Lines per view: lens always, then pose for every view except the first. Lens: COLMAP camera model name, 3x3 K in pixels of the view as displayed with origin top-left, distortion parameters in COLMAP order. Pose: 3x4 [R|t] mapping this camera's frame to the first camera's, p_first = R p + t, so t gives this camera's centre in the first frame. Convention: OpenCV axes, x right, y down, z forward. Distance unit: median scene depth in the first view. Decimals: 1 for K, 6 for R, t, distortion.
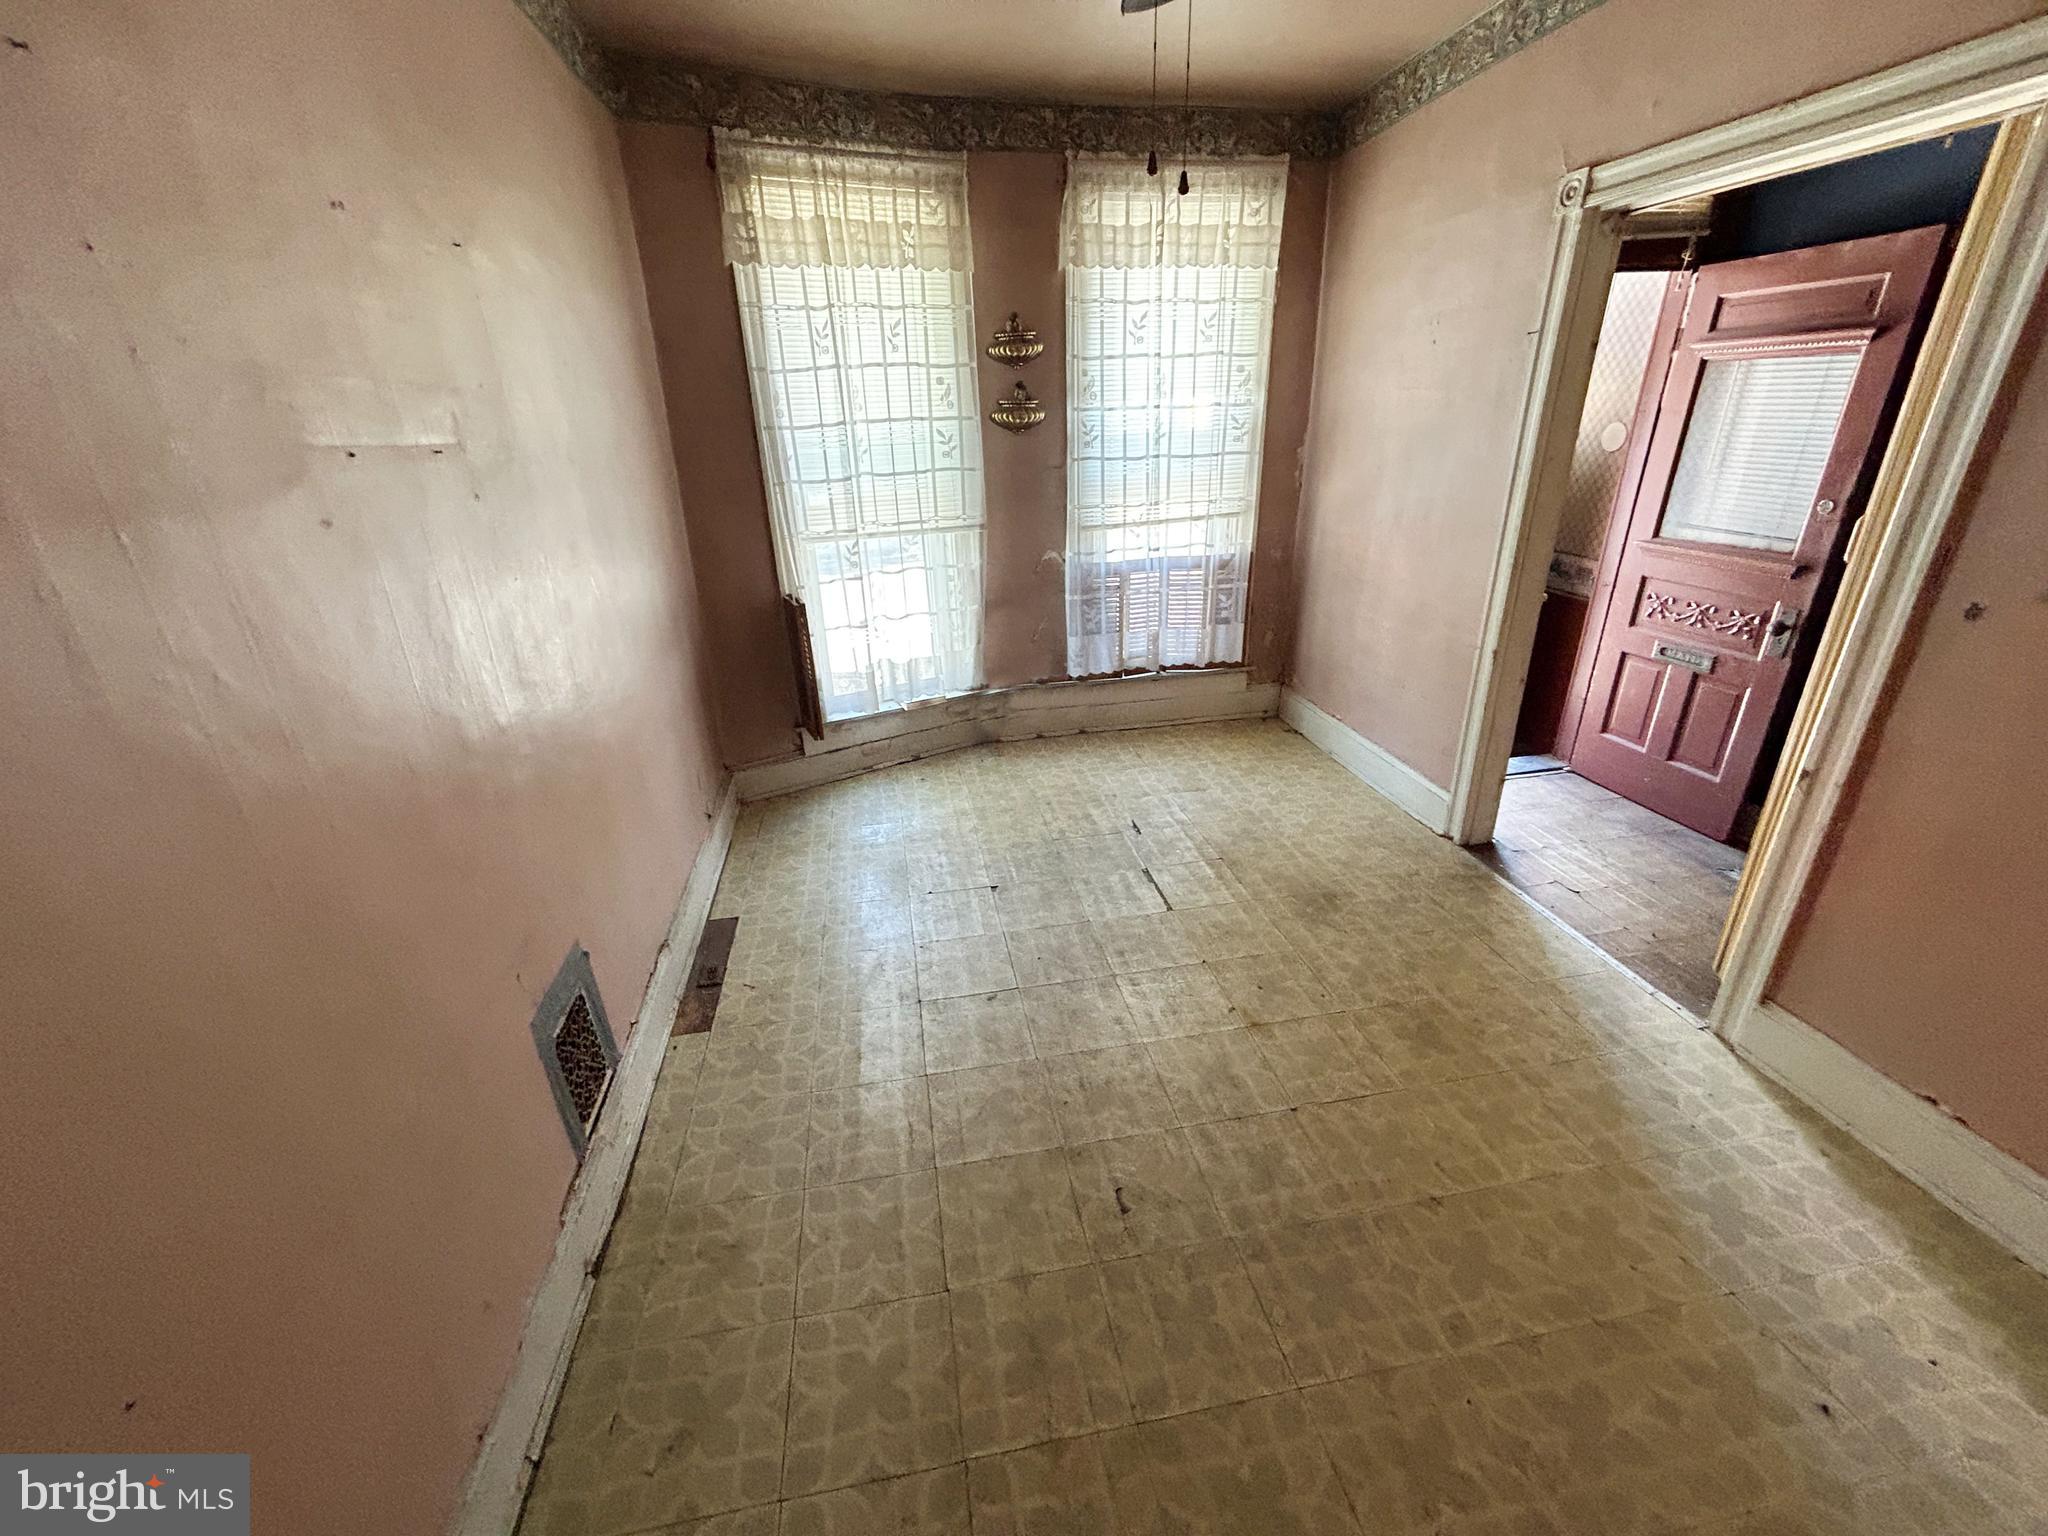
lens RADIAL K [[827.3, 0, 1024.6], [0, 827.3, 764.3], [0, 0, 1]] dist [-0.001217, 0.000394]
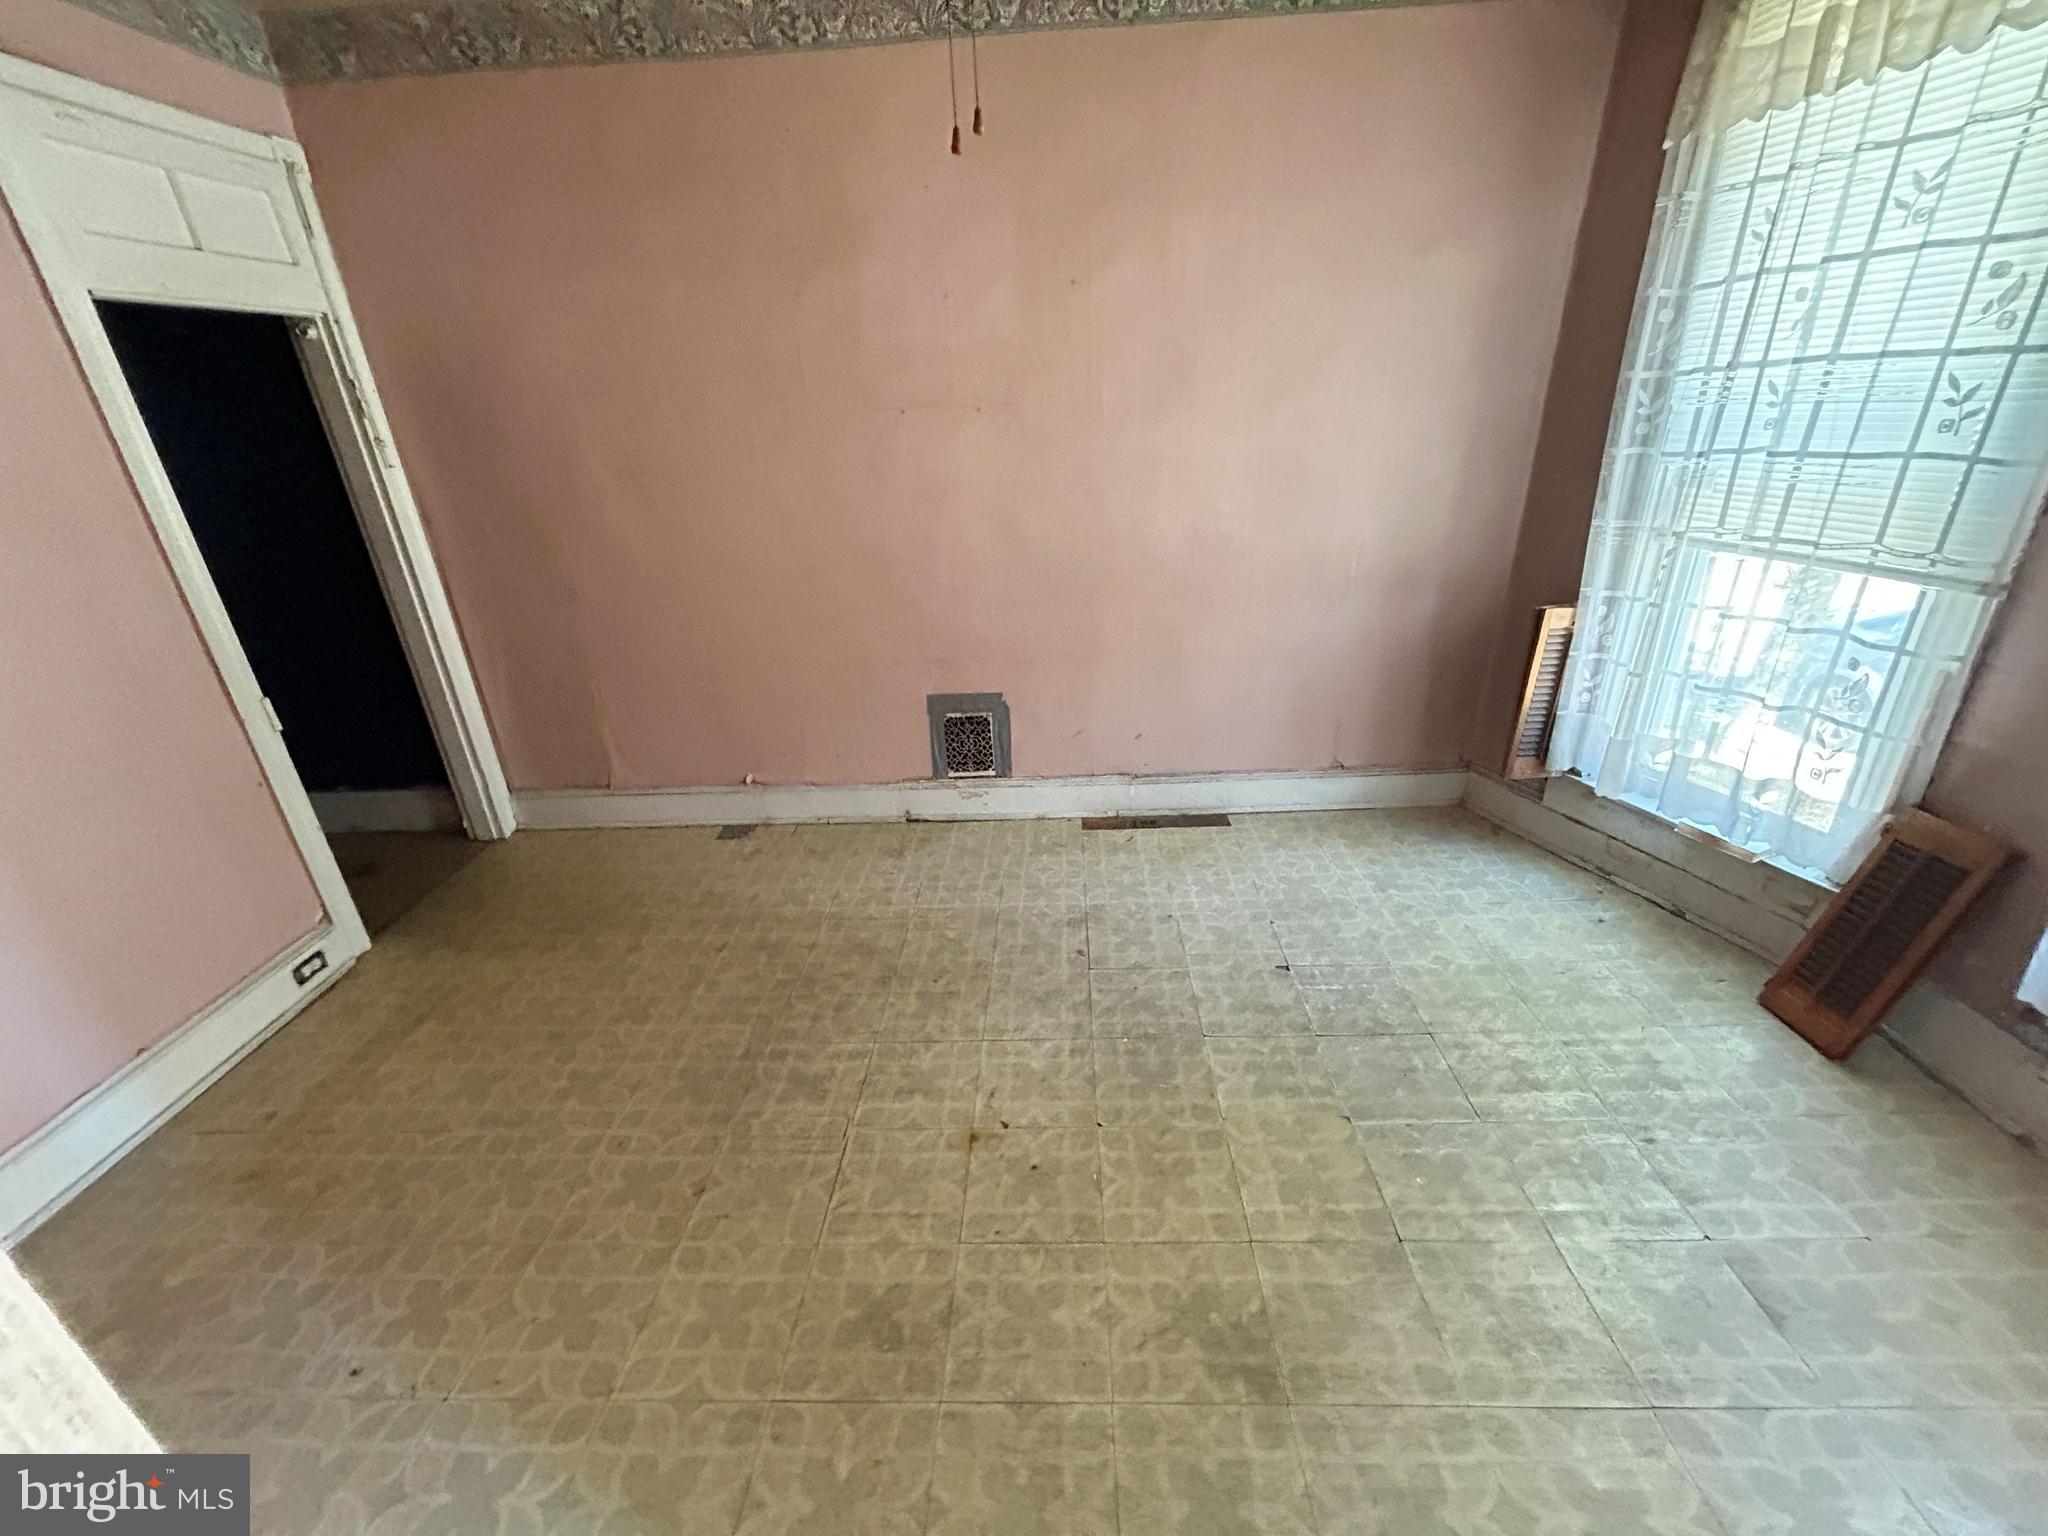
lens RADIAL K [[827.3, 0, 1020.8], [0, 827.3, 767.3], [0, 0, 1]] dist [-0.001217, 0.000394]
pose [[-0.211469, 0.431111, -0.877168, 0.635354], [-0.334175, 0.811486, 0.479393, -0.308223], [0.918481, 0.394504, -0.027538, 0.692519]]
